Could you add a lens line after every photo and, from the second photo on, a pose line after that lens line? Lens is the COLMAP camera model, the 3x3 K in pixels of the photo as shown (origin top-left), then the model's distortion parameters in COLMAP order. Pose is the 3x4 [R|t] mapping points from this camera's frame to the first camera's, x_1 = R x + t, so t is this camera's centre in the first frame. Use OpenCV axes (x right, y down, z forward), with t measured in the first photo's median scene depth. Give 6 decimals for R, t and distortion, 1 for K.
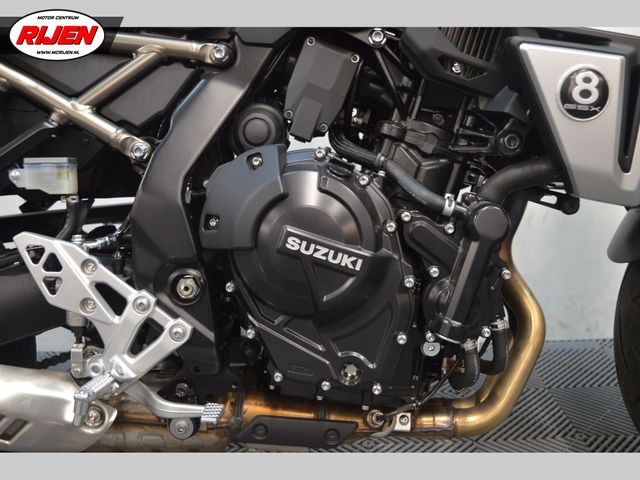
lens RADIAL K [[697.0, 0, 319.5], [0, 697.0, 241.3], [0, 0, 1]] dist [-0.061853, 0.000000]
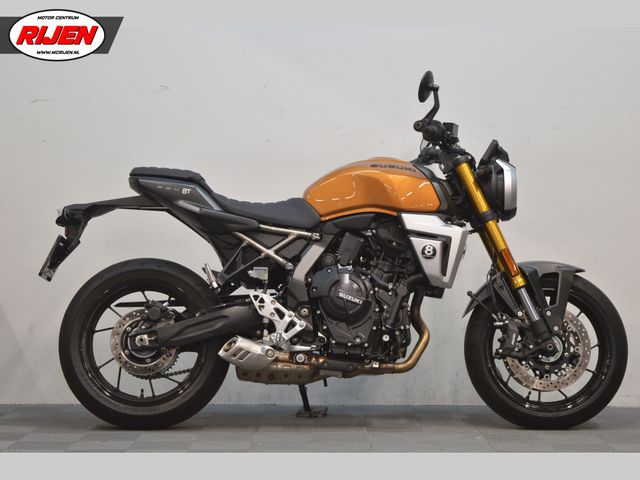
lens RADIAL K [[1501.3, 0, 317.2], [0, 1501.3, 237.5], [0, 0, 1]] dist [0.196898, 0.000000]
pose [[0.999429, 0.033518, 0.004287, -0.174971], [-0.031529, 0.970628, -0.238510, 1.321402], [-0.012156, 0.238239, 0.971131, -5.465673]]
